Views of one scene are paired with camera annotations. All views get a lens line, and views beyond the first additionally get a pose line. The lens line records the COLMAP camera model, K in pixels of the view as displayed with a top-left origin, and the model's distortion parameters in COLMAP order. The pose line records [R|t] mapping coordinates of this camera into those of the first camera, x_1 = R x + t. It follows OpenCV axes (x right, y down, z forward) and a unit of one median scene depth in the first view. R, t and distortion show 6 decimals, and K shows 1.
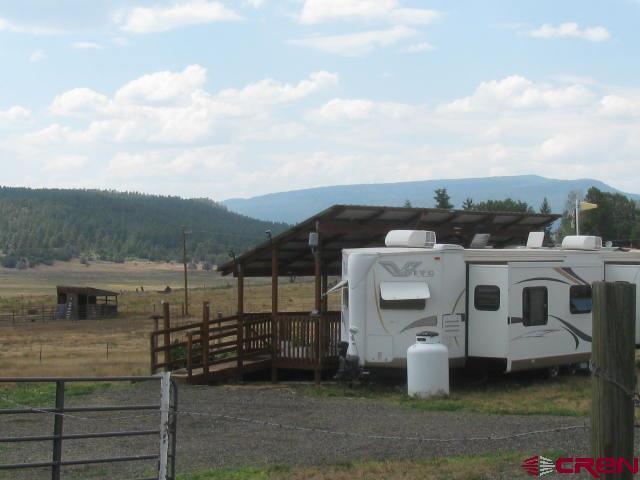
lens RADIAL K [[1424.3, 0, 320.0], [0, 1424.3, 240.0], [0, 0, 1]] dist [-0.160820, -0.202602]
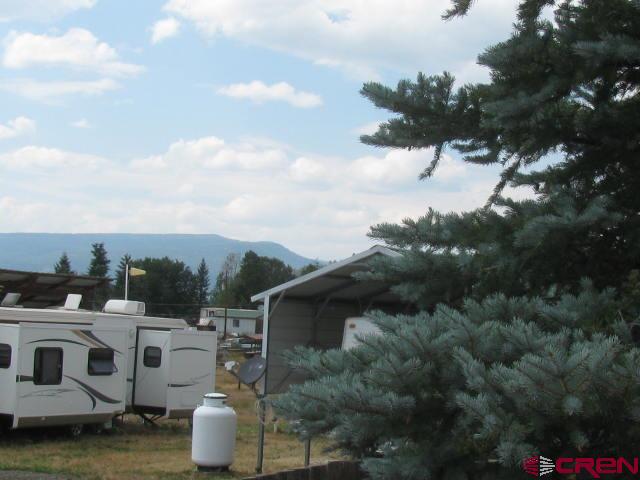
lens RADIAL K [[1424.3, 0, 320.0], [0, 1424.3, 240.0], [0, 0, 1]] dist [-0.160820, -0.202602]
pose [[0.980566, 0.062957, 0.185815, 0.133980], [-0.055979, 0.997524, -0.042573, -0.011138], [-0.188036, 0.031344, 0.981662, -0.049566]]
